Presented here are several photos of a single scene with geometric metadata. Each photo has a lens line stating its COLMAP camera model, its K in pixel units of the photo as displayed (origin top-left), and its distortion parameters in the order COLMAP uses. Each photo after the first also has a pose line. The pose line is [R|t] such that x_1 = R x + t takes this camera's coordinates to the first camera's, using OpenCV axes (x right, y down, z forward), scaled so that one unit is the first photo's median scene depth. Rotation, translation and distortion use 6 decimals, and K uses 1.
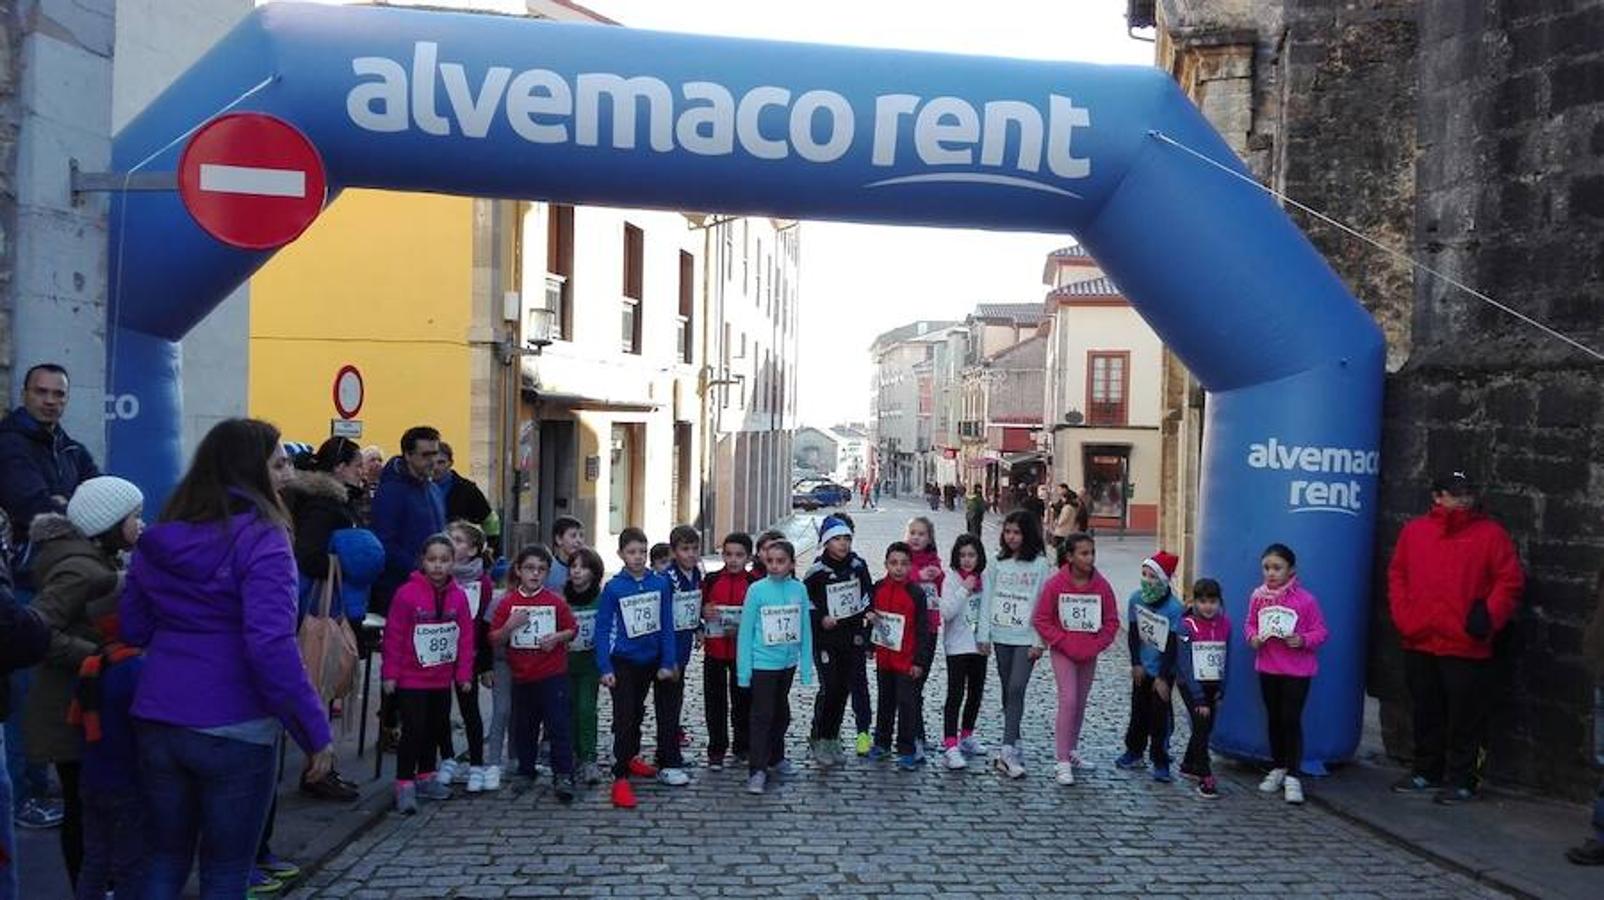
lens RADIAL K [[1322.5, 0, 701.6], [0, 1322.5, 493.5], [0, 0, 1]] dist [0.027329, -0.104451]
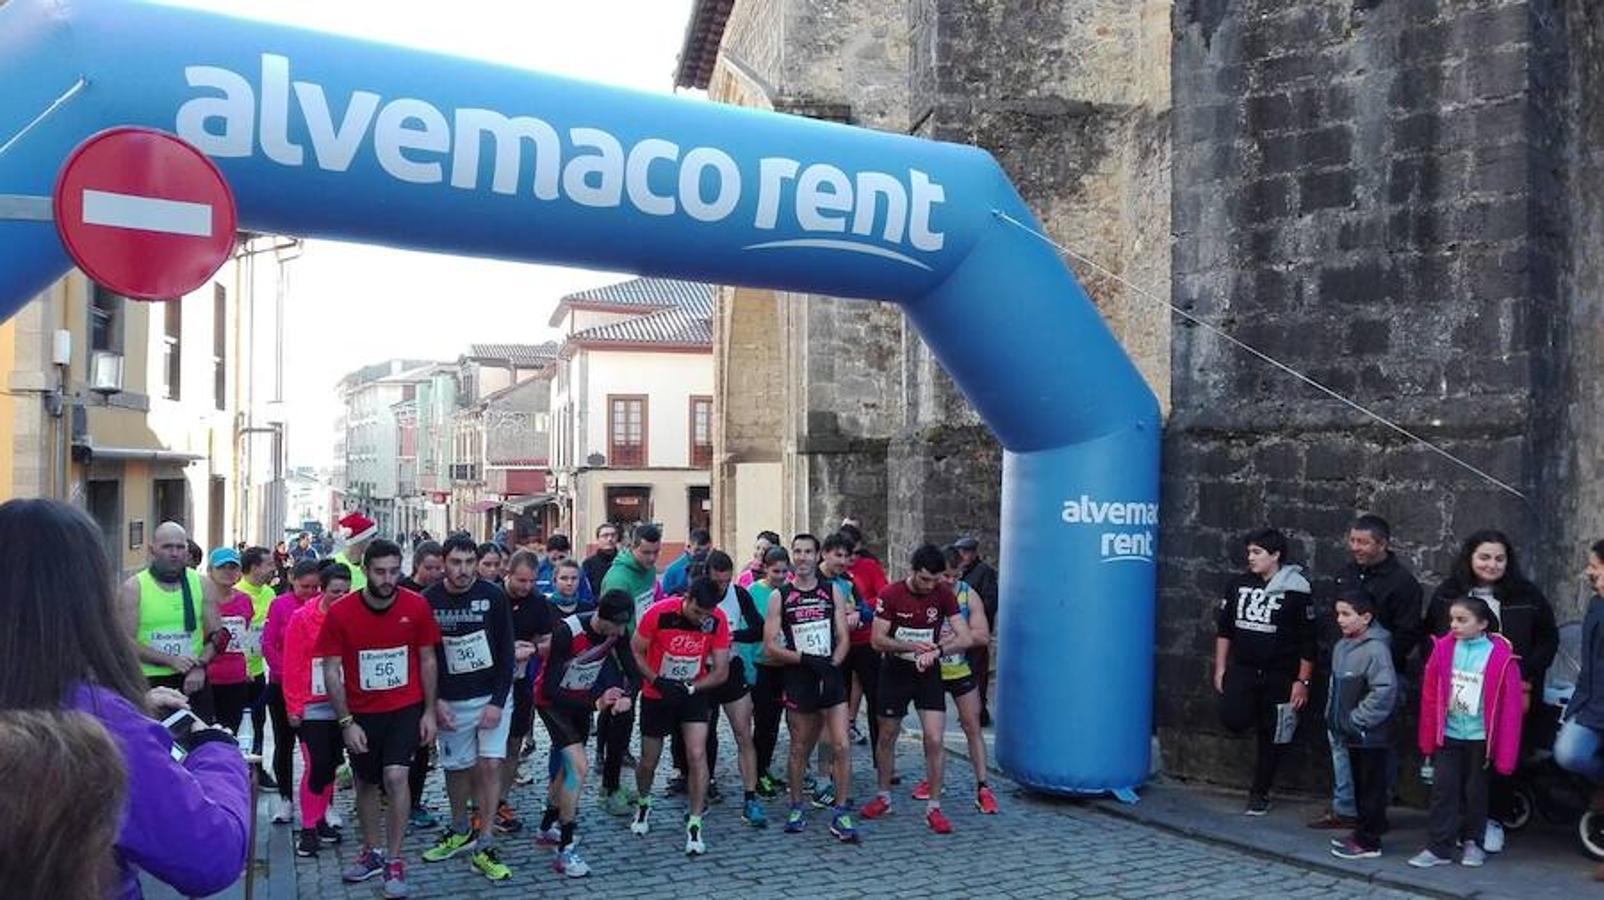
lens RADIAL K [[1348.1, 0, 802.0], [0, 1348.1, 450.0], [0, 0, 1]] dist [0.053315, -0.246220]
pose [[0.904092, -0.015408, 0.427060, -0.261850], [0.042994, 0.997559, -0.055028, -0.028762], [-0.425169, 0.068111, 0.902548, 0.100904]]
